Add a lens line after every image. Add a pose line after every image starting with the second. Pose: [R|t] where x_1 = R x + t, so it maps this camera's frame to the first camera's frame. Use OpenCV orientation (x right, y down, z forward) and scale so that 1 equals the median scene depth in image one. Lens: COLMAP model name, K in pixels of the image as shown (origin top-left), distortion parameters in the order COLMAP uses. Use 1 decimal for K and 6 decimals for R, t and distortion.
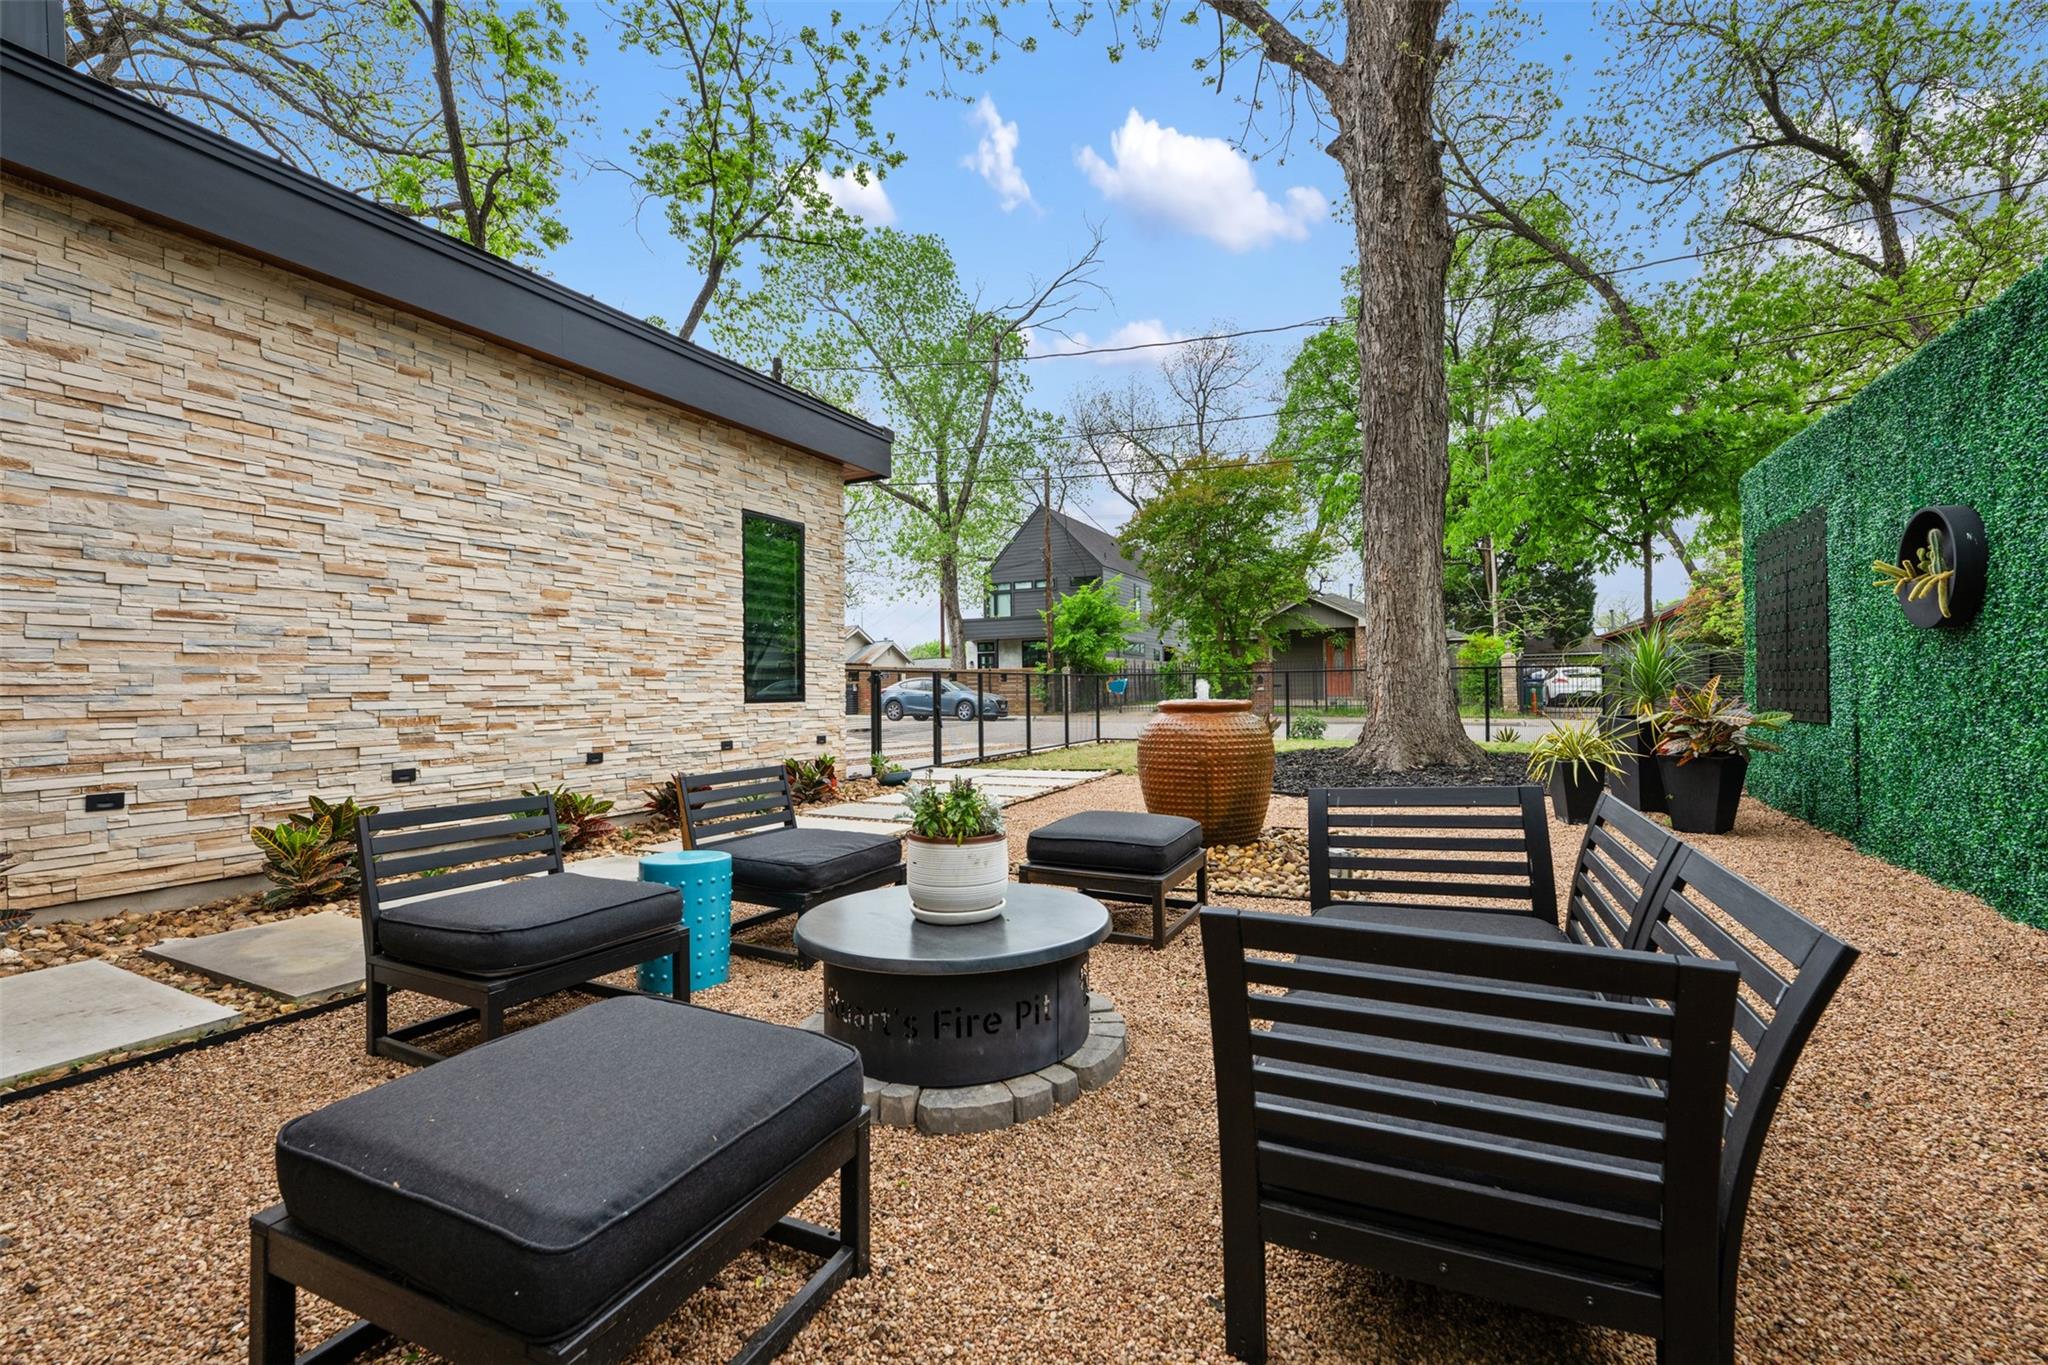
lens RADIAL K [[807.0, 0, 1031.3], [0, 807.0, 683.6], [0, 0, 1]] dist [-0.001364, 0.000472]
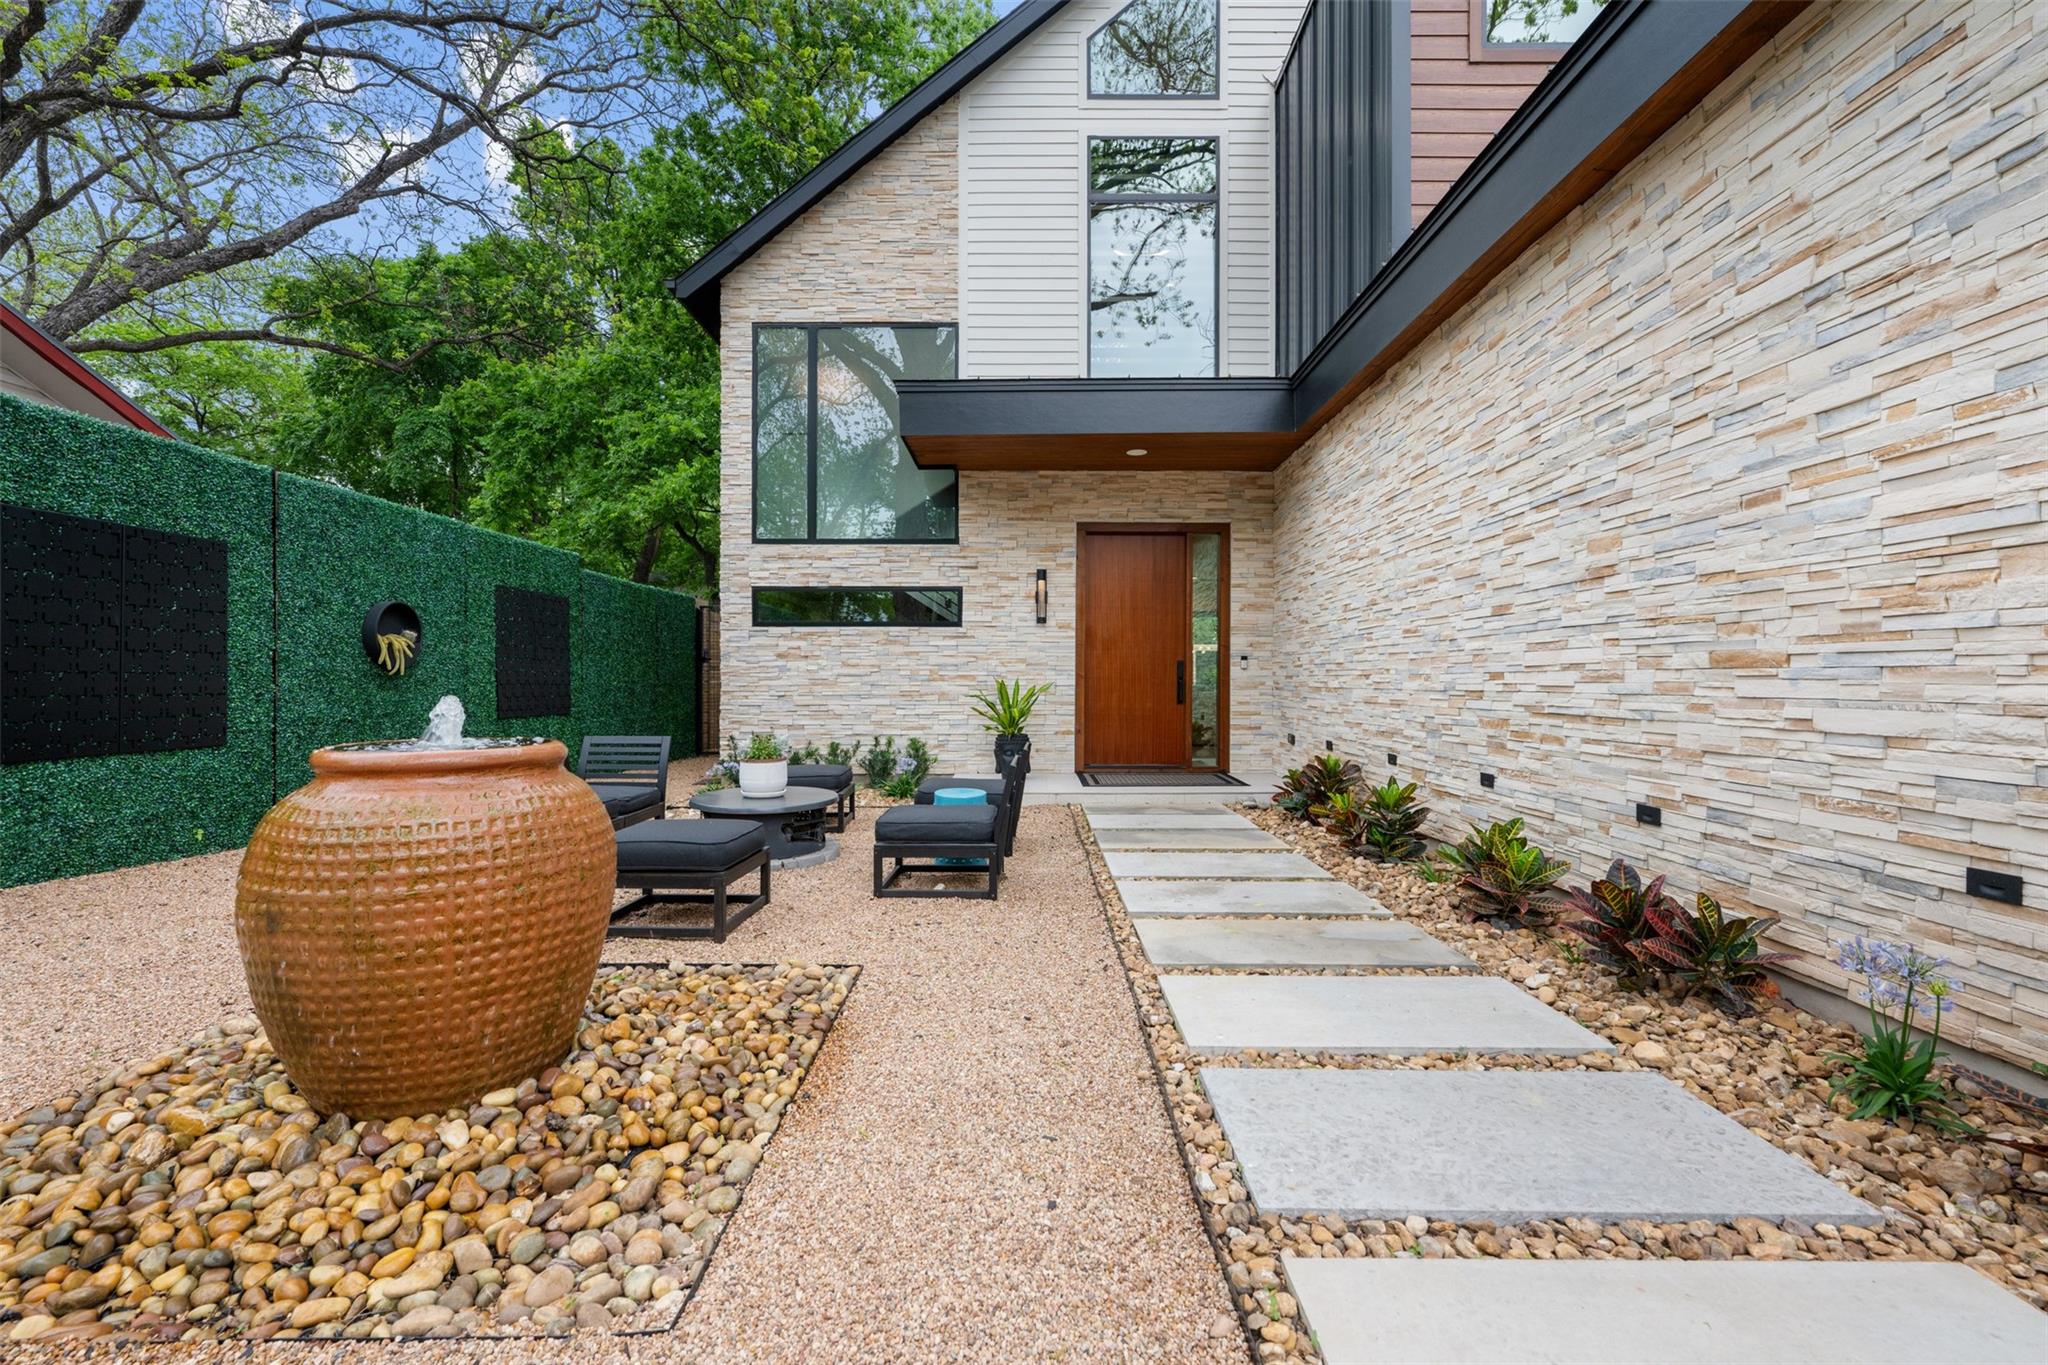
lens RADIAL K [[870.2, 0, 1024.7], [0, 870.2, 681.4], [0, 0, 1]] dist [-0.011728, 0.000034]
pose [[-0.899865, 0.013058, -0.435973, 0.116155], [0.013018, 0.999911, 0.003078, -0.008978], [0.435974, -0.002906, -0.899955, 1.329188]]
